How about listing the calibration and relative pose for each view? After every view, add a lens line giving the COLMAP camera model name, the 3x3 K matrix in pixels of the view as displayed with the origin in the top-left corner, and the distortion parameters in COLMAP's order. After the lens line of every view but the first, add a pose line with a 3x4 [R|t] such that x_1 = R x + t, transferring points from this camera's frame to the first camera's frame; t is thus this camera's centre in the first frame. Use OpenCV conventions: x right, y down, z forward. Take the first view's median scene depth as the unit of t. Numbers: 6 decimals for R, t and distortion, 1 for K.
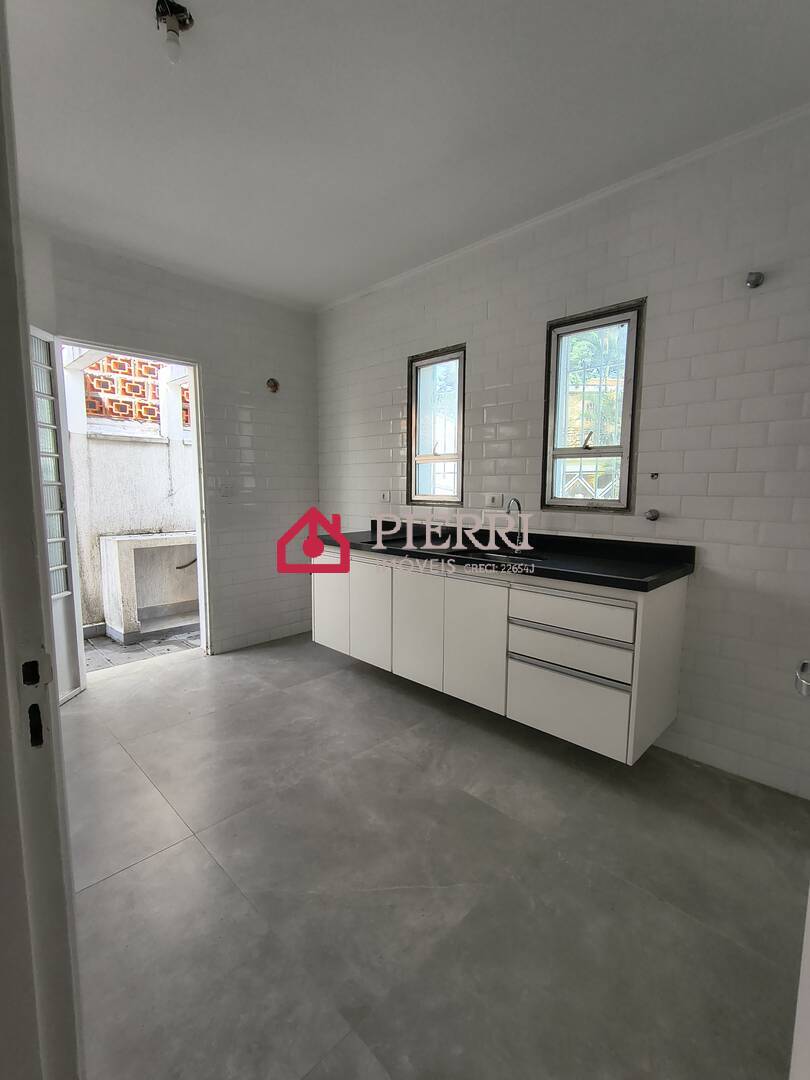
lens RADIAL K [[487.2, 0, 403.4], [0, 487.2, 545.0], [0, 0, 1]] dist [-0.004664, -0.000225]
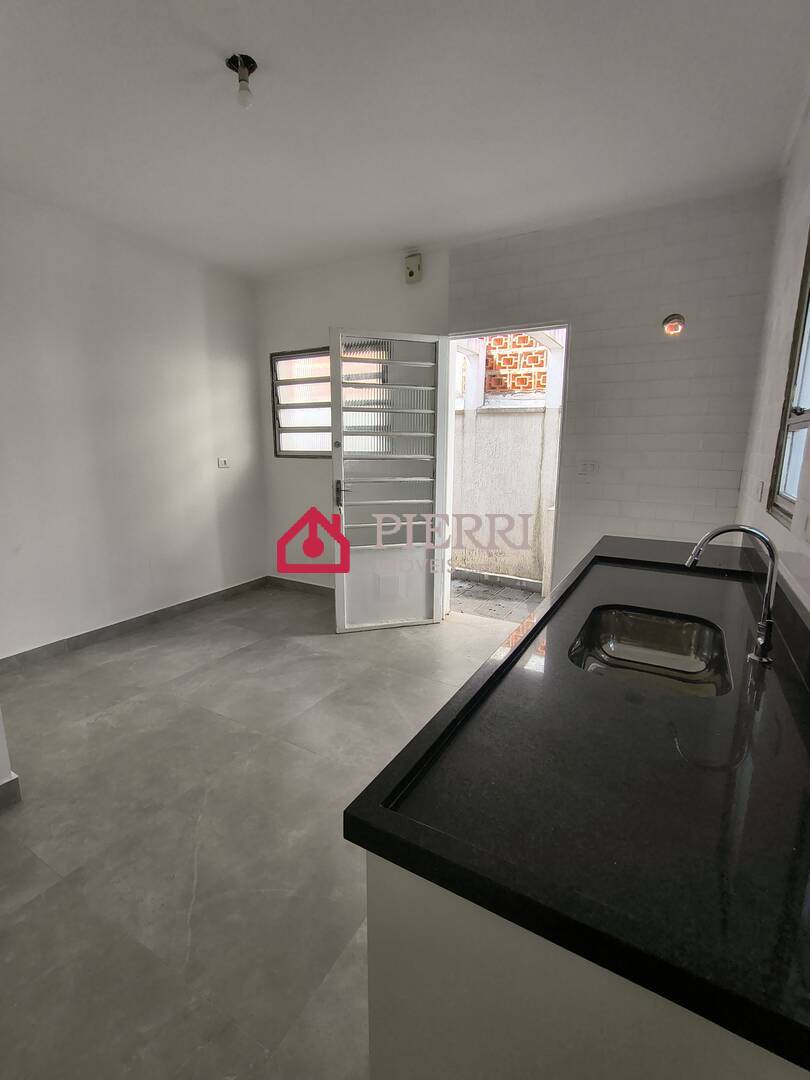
lens RADIAL K [[488.2, 0, 405.3], [0, 488.2, 541.0], [0, 0, 1]] dist [-0.030513, -0.000095]
pose [[0.261232, 0.162571, -0.951487, 0.420042], [-0.110587, 0.984266, 0.137810, -0.061429], [0.958920, 0.069222, 0.275100, 0.514515]]
